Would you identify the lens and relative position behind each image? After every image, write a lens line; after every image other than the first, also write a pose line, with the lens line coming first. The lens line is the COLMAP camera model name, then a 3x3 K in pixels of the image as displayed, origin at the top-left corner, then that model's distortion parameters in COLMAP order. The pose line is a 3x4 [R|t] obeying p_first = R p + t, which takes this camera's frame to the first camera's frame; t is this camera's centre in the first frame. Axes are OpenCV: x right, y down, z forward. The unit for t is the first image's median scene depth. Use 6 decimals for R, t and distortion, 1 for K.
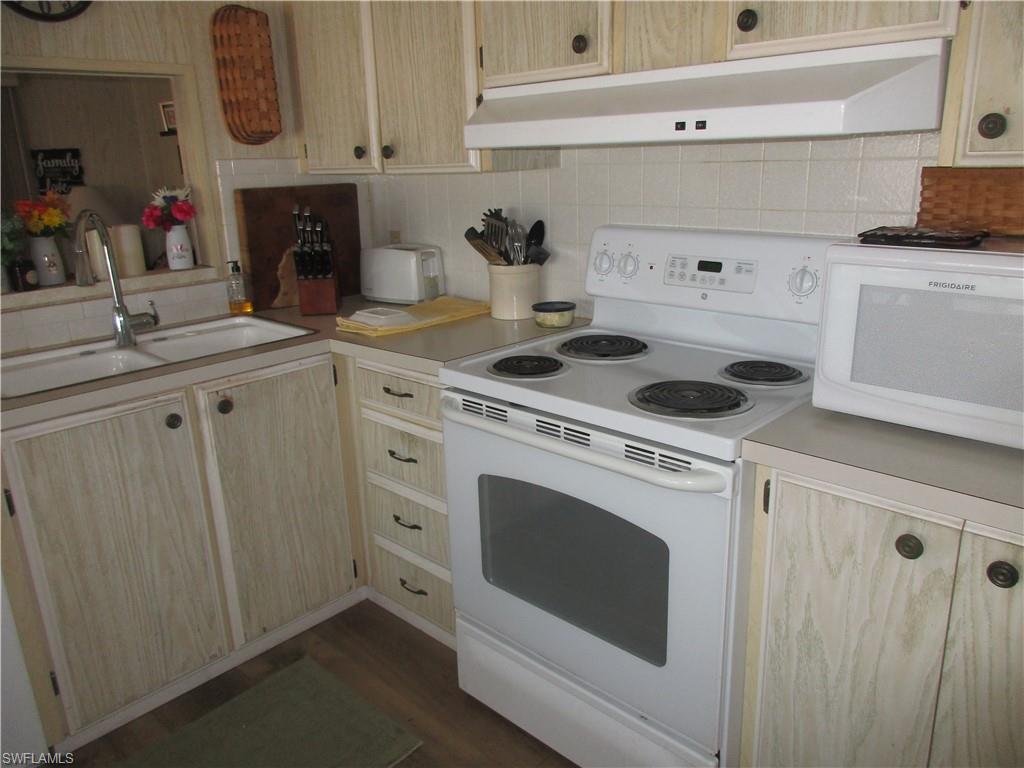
lens RADIAL K [[766.3, 0, 510.8], [0, 766.3, 384.4], [0, 0, 1]] dist [0.003170, -0.006929]
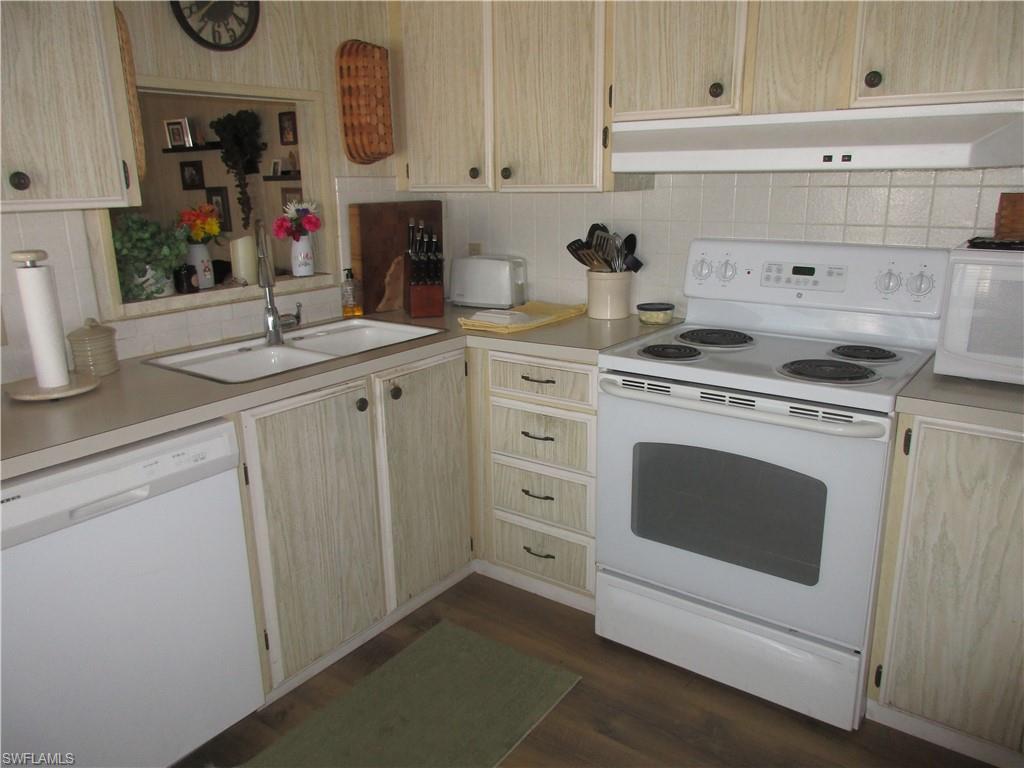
lens RADIAL K [[766.3, 0, 514.8], [0, 766.3, 384.3], [0, 0, 1]] dist [0.003170, -0.006929]
pose [[0.992347, -0.014373, 0.122645, -0.324925], [0.017797, 0.999481, -0.026868, 0.048015], [-0.122195, 0.028846, 0.992087, -0.143935]]
